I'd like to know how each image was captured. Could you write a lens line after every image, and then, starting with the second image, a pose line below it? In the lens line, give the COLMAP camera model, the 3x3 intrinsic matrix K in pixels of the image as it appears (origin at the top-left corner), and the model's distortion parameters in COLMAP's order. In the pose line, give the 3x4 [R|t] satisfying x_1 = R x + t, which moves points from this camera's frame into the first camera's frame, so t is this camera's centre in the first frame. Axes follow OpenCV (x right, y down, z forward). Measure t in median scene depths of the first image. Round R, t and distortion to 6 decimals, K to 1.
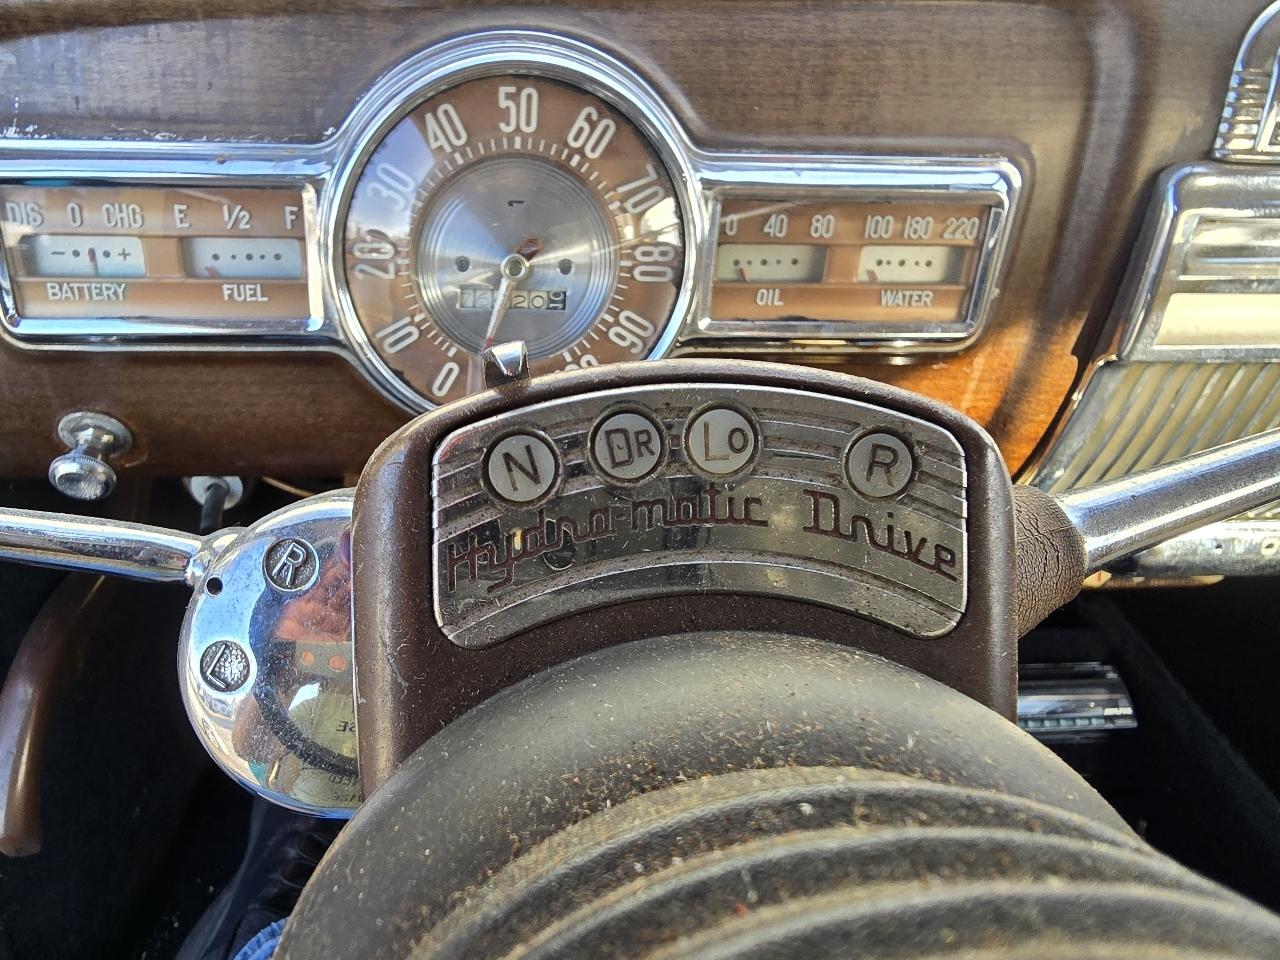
lens RADIAL K [[918.2, 0, 650.5], [0, 918.2, 482.1], [0, 0, 1]] dist [0.029918, -0.028609]
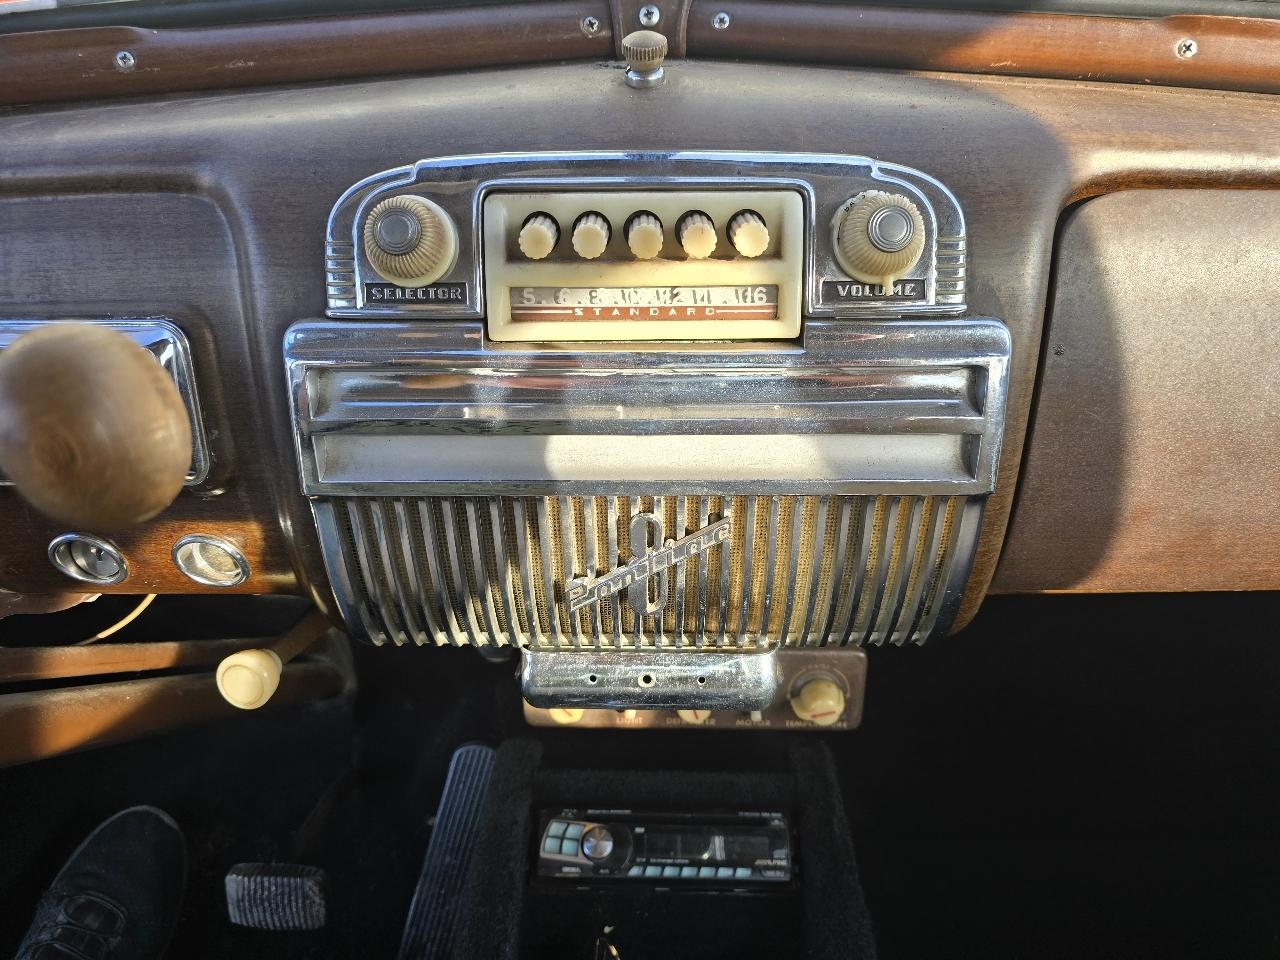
lens RADIAL K [[918.2, 0, 650.5], [0, 918.2, 482.1], [0, 0, 1]] dist [0.029918, -0.028609]
pose [[0.994281, -0.005977, -0.106630, 0.780160], [-0.010263, 0.988466, -0.151097, 0.008549], [0.106303, 0.151328, 0.982751, -0.015566]]
